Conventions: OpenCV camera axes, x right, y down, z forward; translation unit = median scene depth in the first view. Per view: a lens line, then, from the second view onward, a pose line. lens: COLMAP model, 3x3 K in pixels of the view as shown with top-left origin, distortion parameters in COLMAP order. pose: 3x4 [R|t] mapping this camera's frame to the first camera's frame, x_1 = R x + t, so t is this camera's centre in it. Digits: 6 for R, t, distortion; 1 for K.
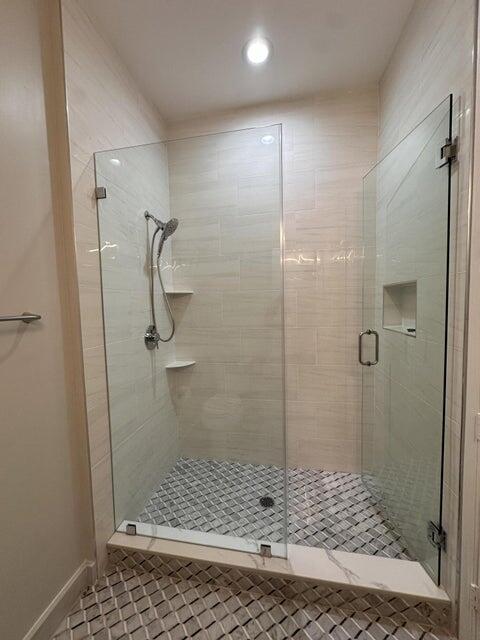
lens RADIAL K [[255.0, 0, 240.0], [0, 255.0, 320.0], [0, 0, 1]] dist [-0.000491, -0.000081]
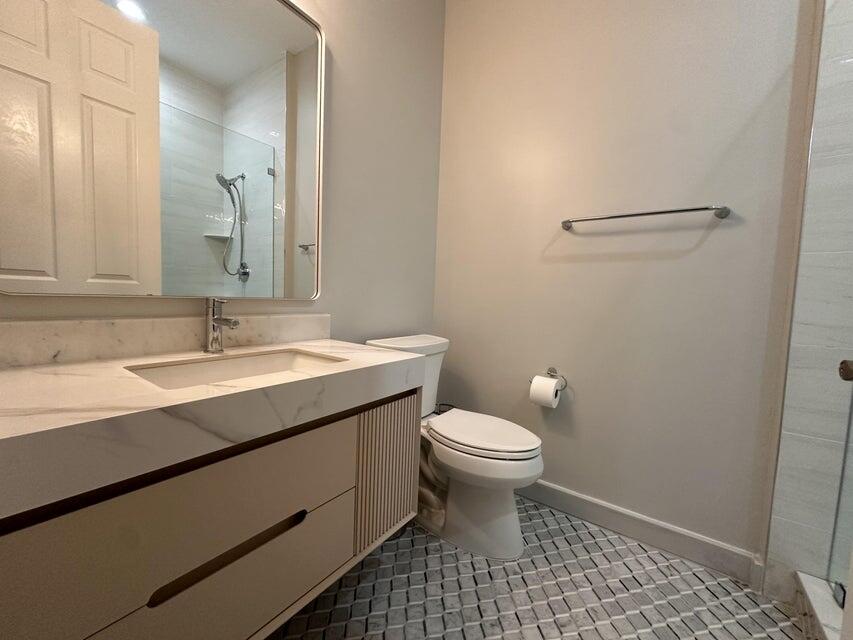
lens RADIAL K [[339.9, 0, 426.5], [0, 339.9, 320.0], [0, 0, 1]] dist [-0.000491, -0.000081]
pose [[-0.432759, 0.071900, -0.898638, 0.746495], [-0.090907, 0.988253, 0.122848, 0.309780], [0.896914, 0.134856, -0.421139, 0.577431]]
